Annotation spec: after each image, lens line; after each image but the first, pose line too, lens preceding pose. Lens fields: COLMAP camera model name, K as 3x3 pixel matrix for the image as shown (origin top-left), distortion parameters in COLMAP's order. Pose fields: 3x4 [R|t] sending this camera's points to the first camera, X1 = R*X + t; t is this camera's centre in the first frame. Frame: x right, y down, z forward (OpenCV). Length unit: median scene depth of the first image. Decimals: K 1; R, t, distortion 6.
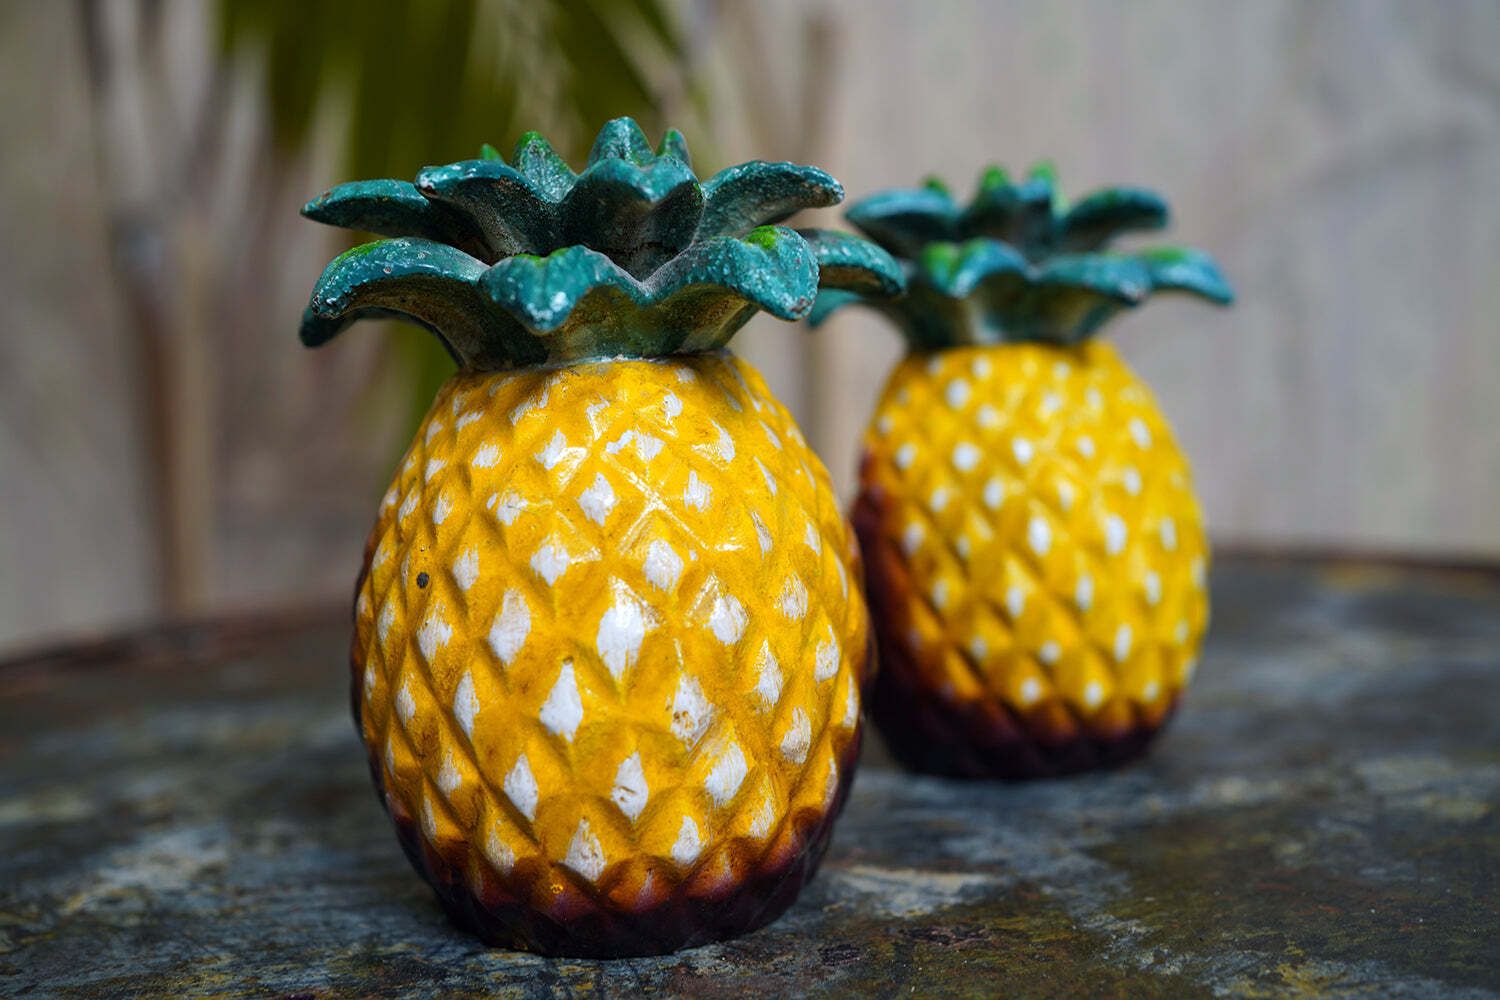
lens RADIAL K [[1566.1, 0, 740.1], [0, 1566.1, 510.1], [0, 0, 1]] dist [0.032804, 0.000000]
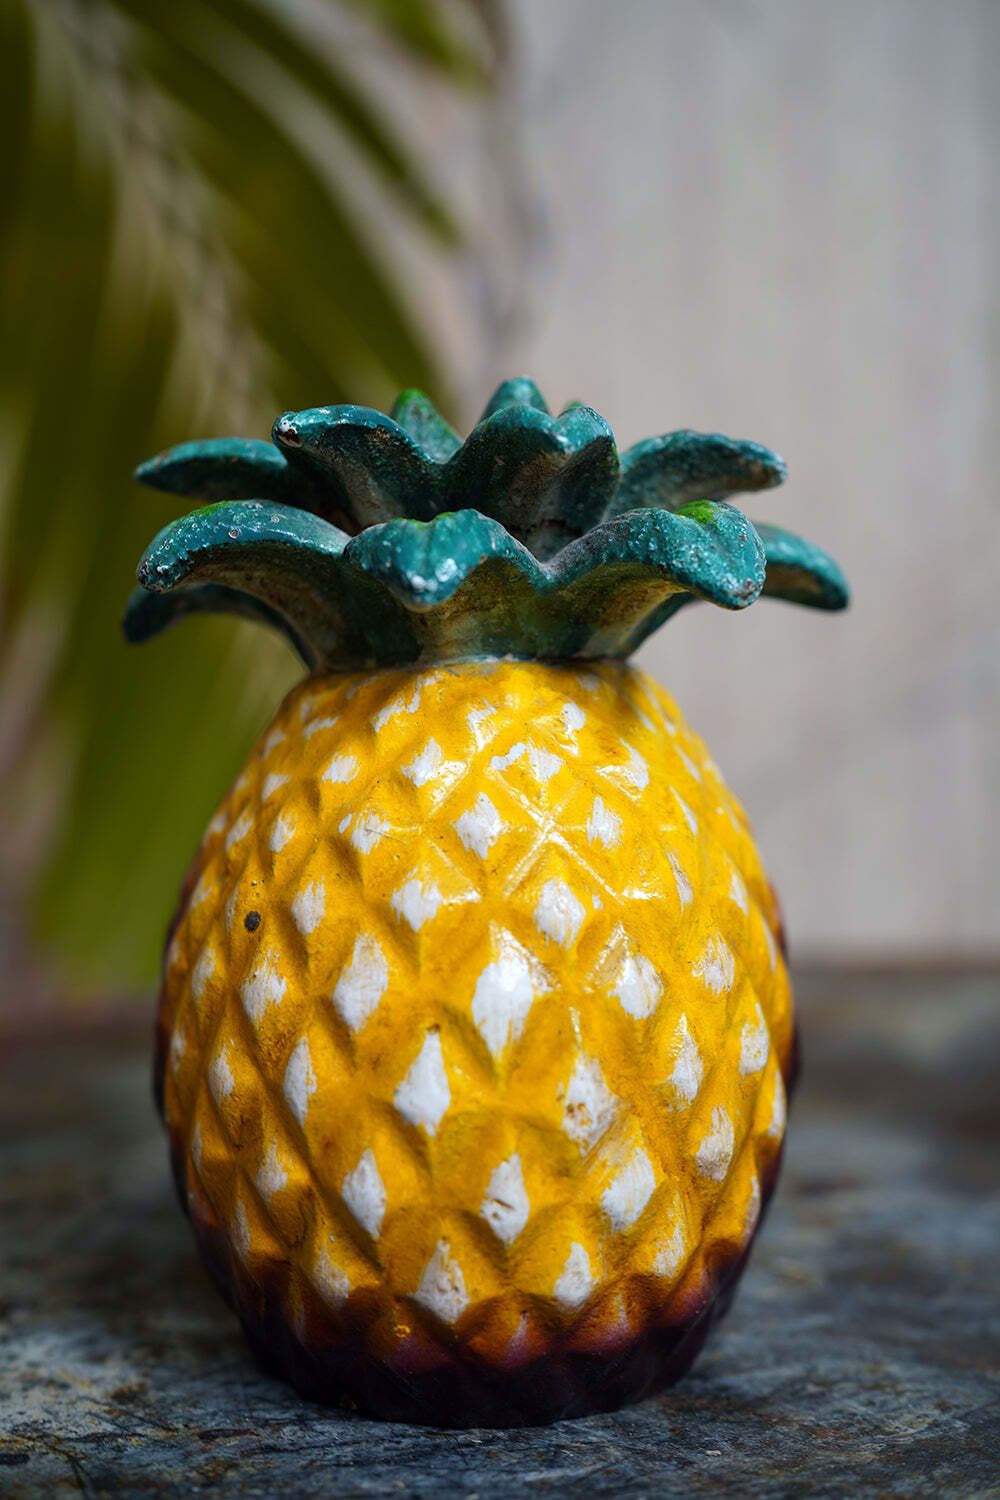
lens RADIAL K [[1566.1, 0, 487.0], [0, 1566.1, 756.0], [0, 0, 1]] dist [0.032804, 0.000000]
pose [[0.998403, 0.038894, -0.040965, -0.054571], [-0.042925, 0.993795, -0.102606, 0.038392], [0.036720, 0.104201, 0.993878, 0.205567]]
